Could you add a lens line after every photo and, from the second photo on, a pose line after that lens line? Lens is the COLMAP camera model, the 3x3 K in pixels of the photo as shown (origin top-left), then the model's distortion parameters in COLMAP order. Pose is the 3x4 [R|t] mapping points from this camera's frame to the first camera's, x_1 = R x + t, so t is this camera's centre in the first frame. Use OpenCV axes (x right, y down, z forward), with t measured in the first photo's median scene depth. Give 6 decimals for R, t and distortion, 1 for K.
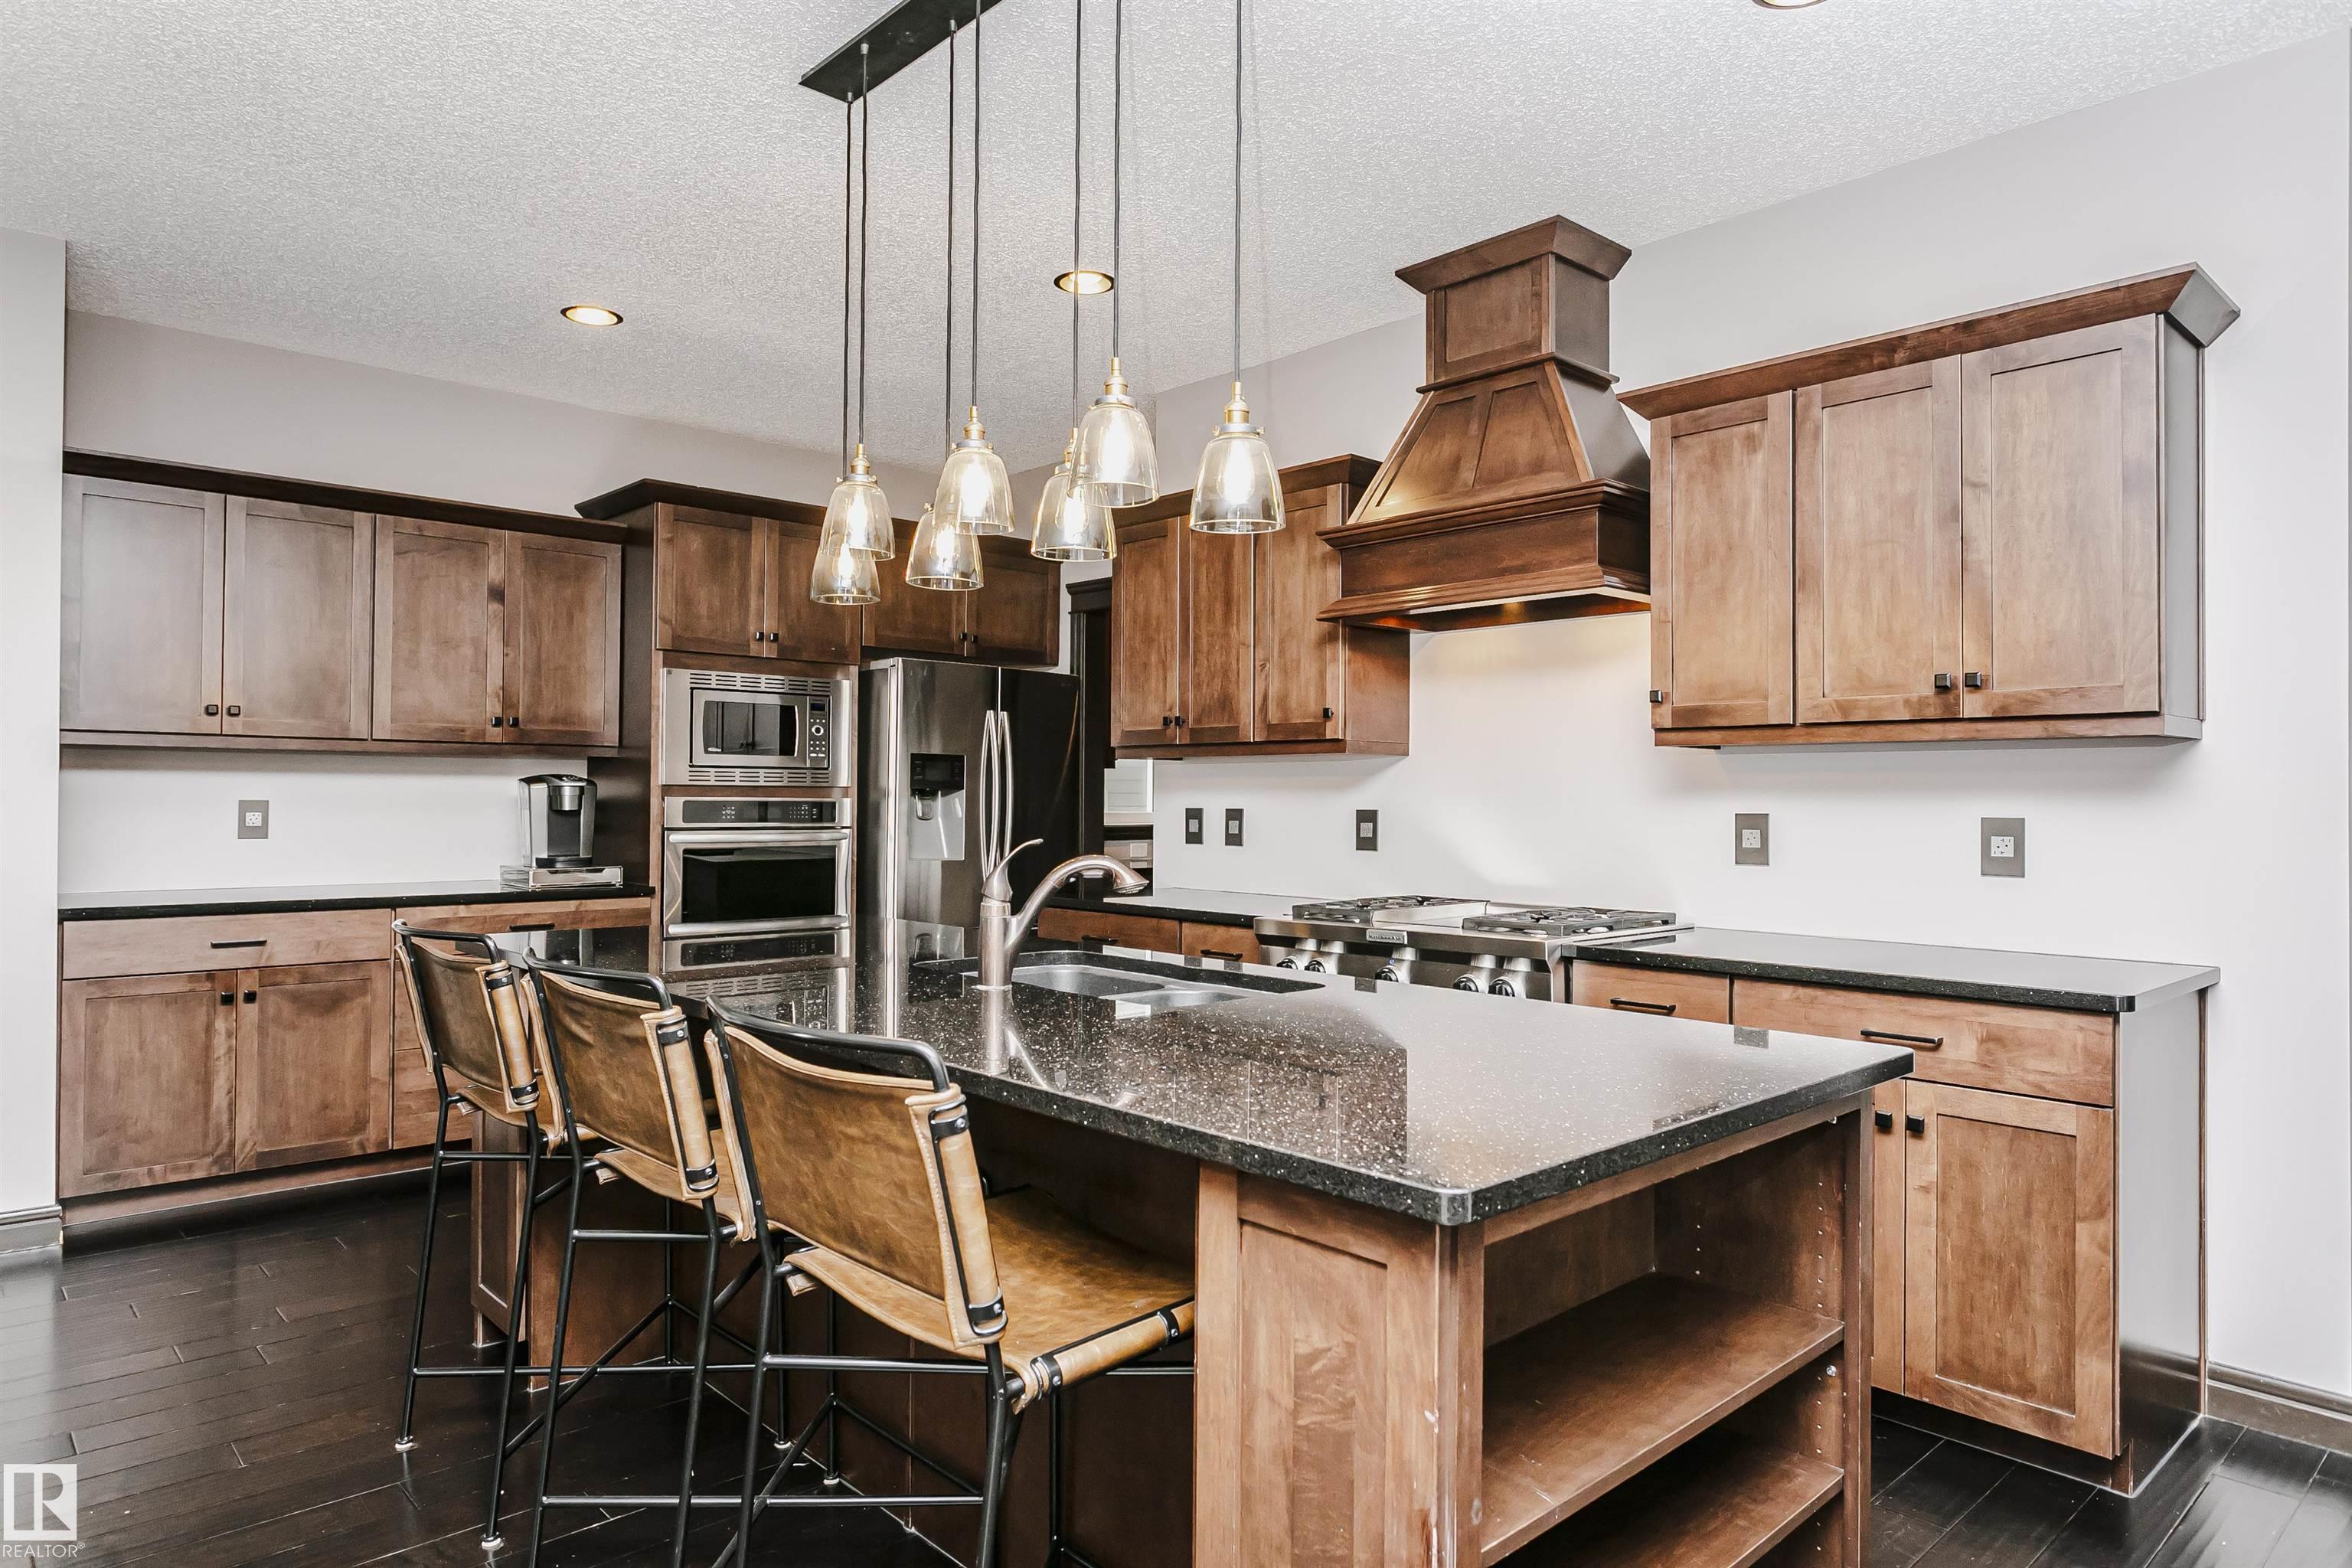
lens RADIAL K [[1408.7, 0, 1152.9], [0, 1408.7, 781.6], [0, 0, 1]] dist [-0.005887, 0.004108]
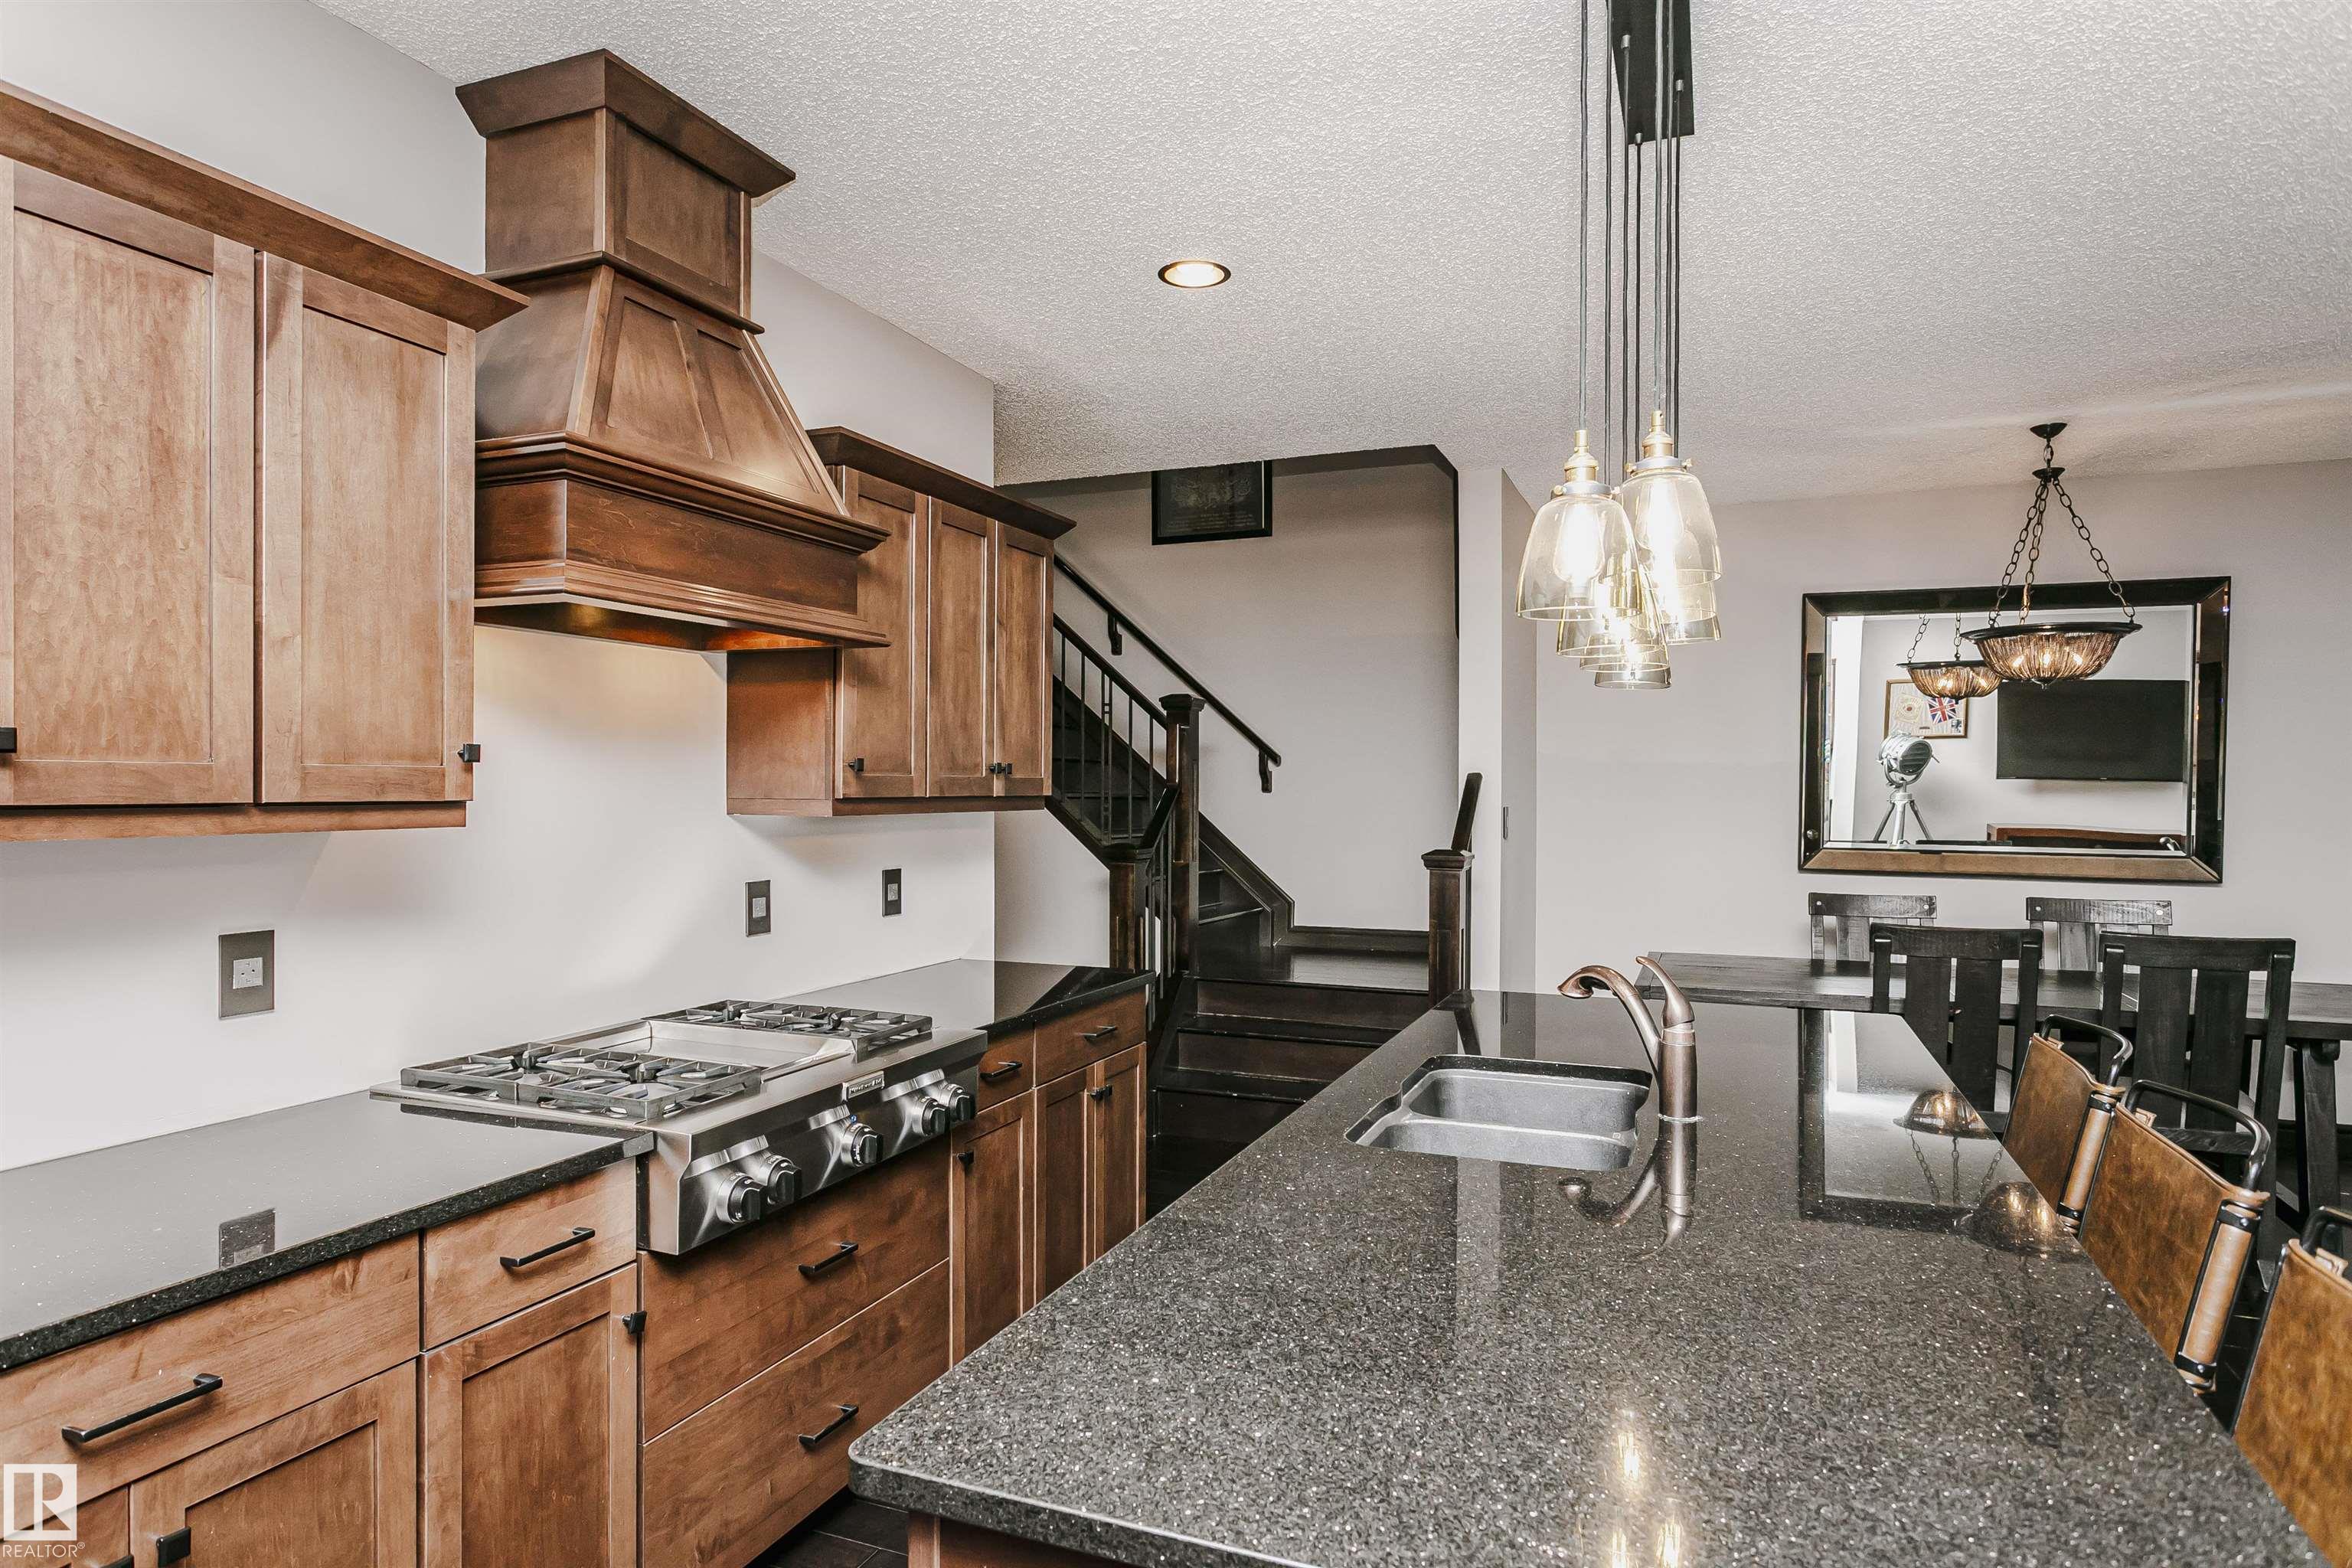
lens RADIAL K [[1357.5, 0, 1157.7], [0, 1357.5, 789.1], [0, 0, 1]] dist [-0.000046, 0.001255]
pose [[-0.425426, -0.011247, 0.904923, -0.502800], [-0.017421, 0.999839, 0.004236, -0.046208], [-0.904825, -0.013962, -0.425554, 1.088142]]
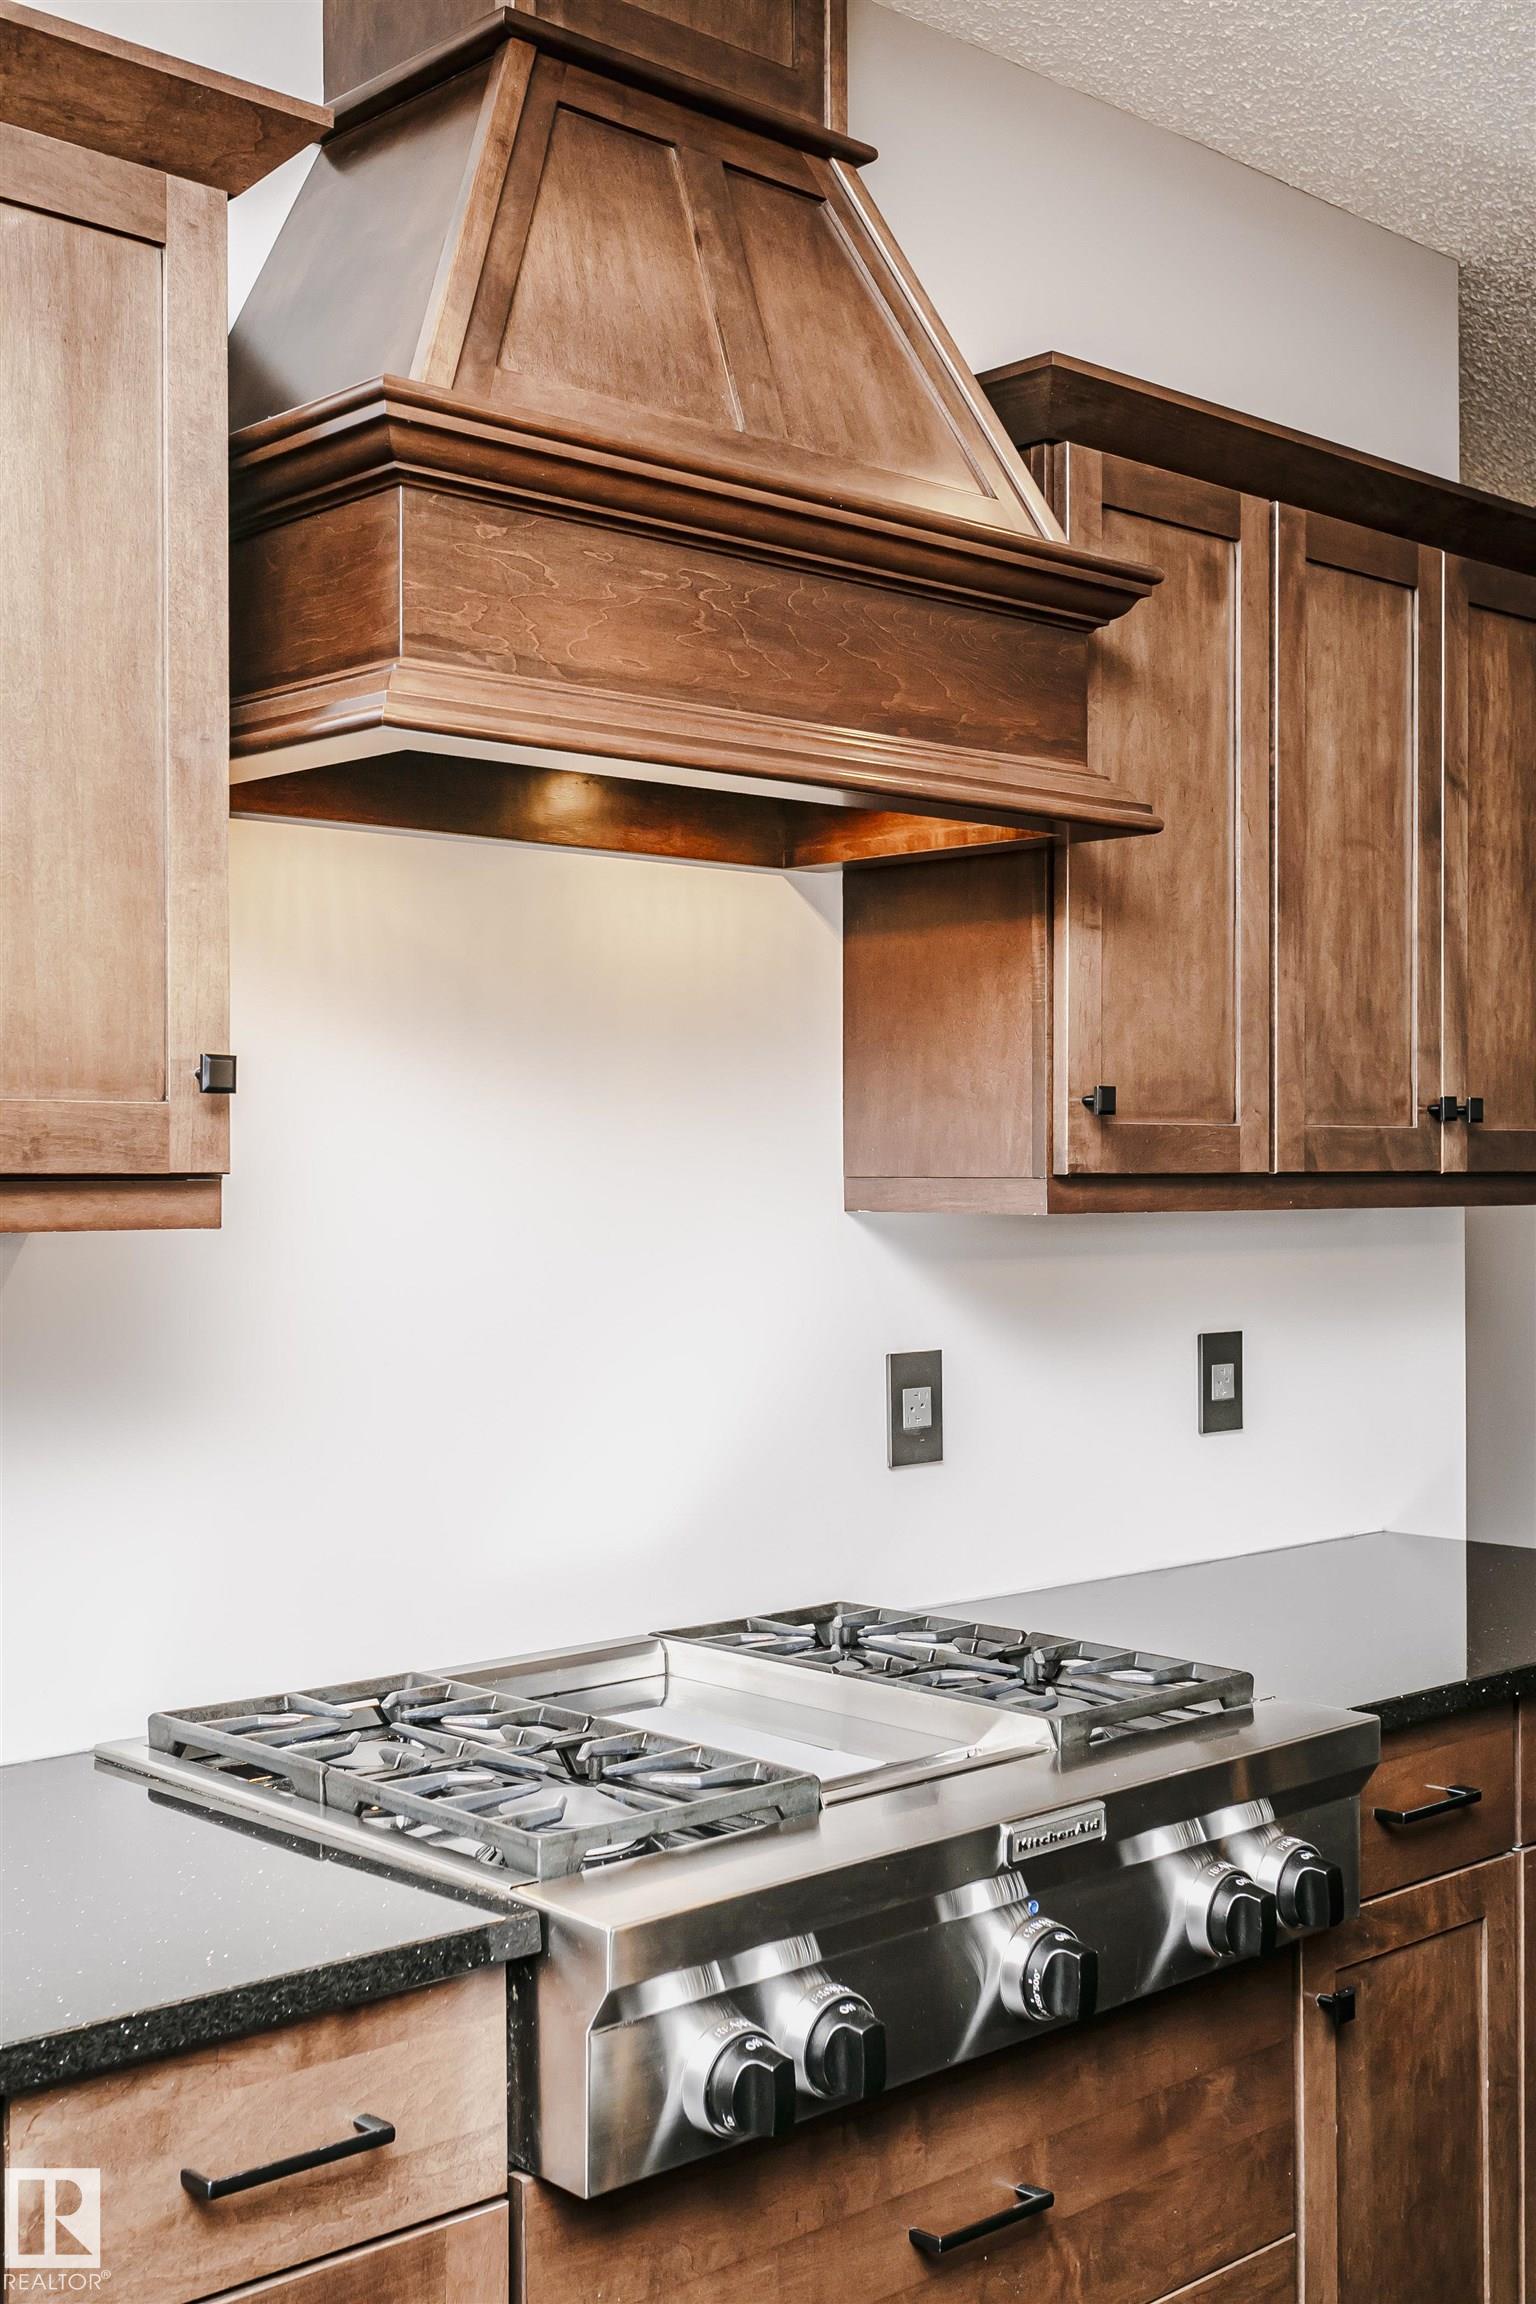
lens RADIAL K [[2558.4, 0, 783.3], [0, 2558.4, 1185.1], [0, 0, 1]] dist [0.005239, 0.024135]
pose [[-0.017395, -0.011807, 0.999779, -0.380499], [-0.008465, 0.999896, 0.011661, -0.038486], [-0.999813, -0.008260, -0.017493, 1.001650]]
